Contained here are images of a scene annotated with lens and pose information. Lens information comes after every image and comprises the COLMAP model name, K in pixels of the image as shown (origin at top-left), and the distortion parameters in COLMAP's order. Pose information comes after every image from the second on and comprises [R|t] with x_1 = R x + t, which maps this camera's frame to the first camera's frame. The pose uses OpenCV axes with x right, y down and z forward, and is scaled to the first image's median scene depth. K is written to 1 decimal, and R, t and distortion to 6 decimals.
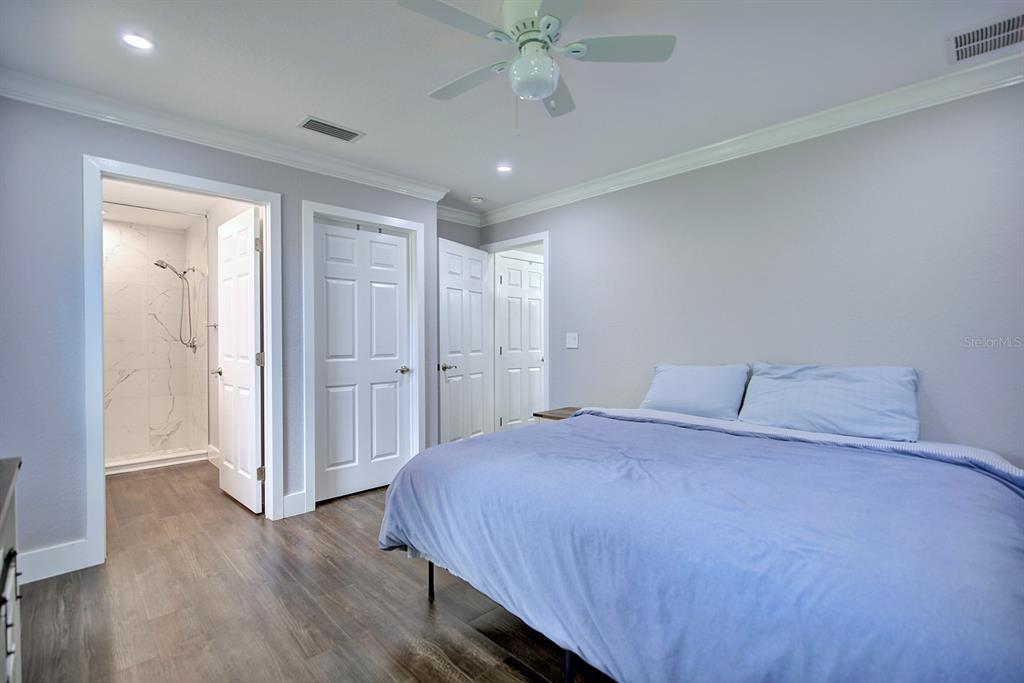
lens RADIAL K [[469.4, 0, 511.5], [0, 469.4, 343.2], [0, 0, 1]] dist [-0.002085, -0.000254]
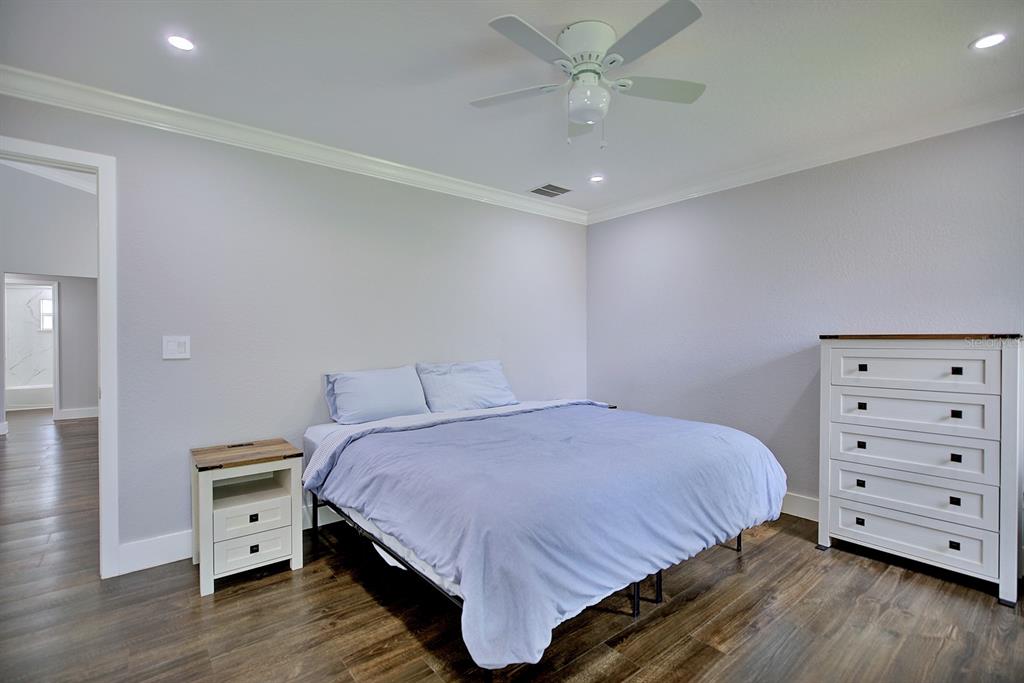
lens RADIAL K [[469.4, 0, 513.7], [0, 469.4, 342.7], [0, 0, 1]] dist [-0.002085, -0.000254]
pose [[0.080596, -0.003842, 0.996739, -0.546255], [0.011428, 0.999930, 0.002931, -0.010146], [-0.996681, 0.011155, 0.080634, 0.564386]]
